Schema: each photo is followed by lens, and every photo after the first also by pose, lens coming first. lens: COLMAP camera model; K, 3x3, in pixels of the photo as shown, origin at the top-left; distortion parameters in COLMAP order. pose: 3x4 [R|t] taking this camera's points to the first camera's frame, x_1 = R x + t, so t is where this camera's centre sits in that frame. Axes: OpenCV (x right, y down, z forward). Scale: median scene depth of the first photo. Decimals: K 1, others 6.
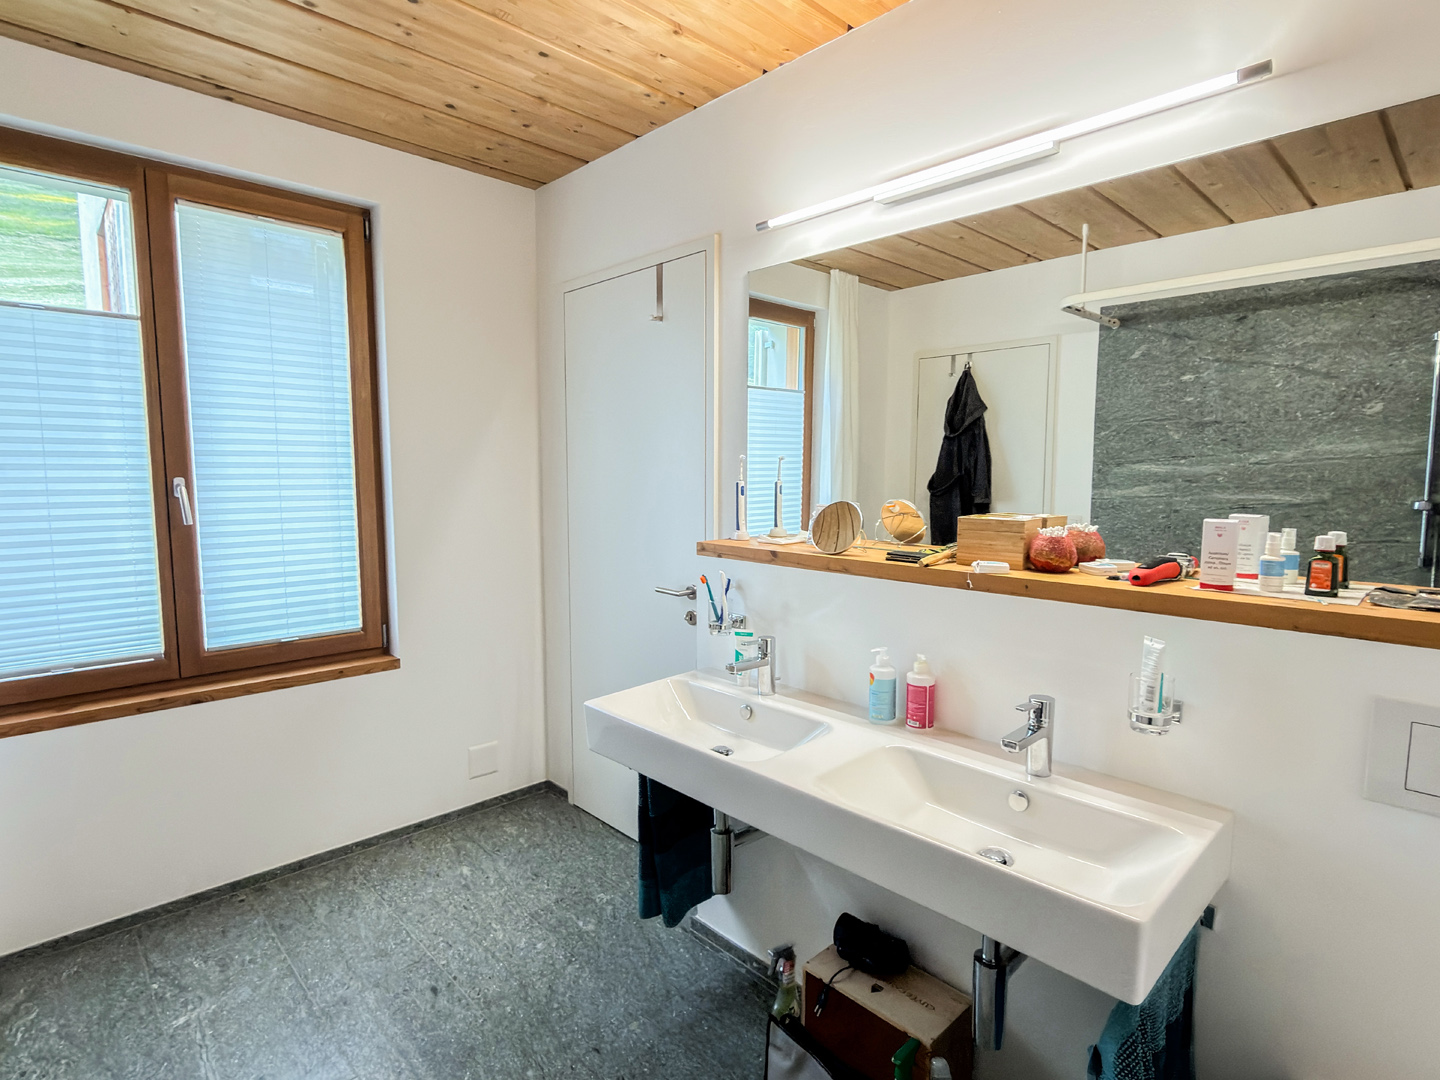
lens RADIAL K [[760.8, 0, 720.6], [0, 760.8, 531.8], [0, 0, 1]] dist [-0.002655, -0.000234]
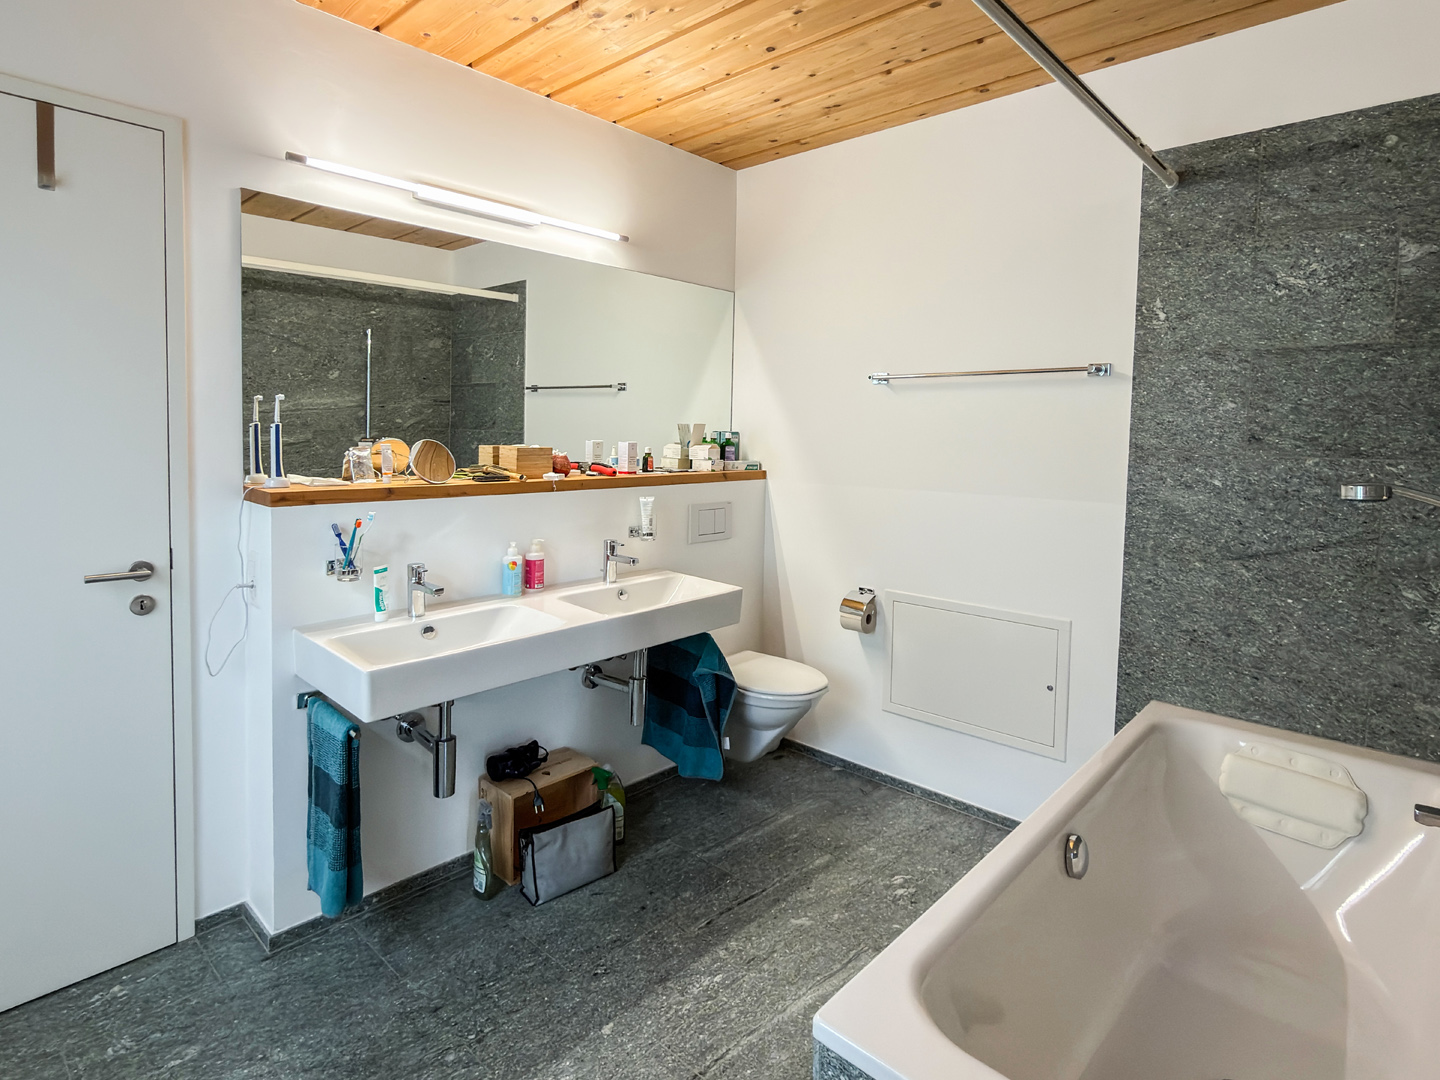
lens RADIAL K [[760.8, 0, 711.8], [0, 760.8, 457.0], [0, 0, 1]] dist [-0.002655, -0.000234]
pose [[-0.050495, -0.042132, 0.997835, -0.648259], [0.070719, 0.996451, 0.045653, -0.022738], [-0.996217, 0.072871, -0.047336, 0.374532]]
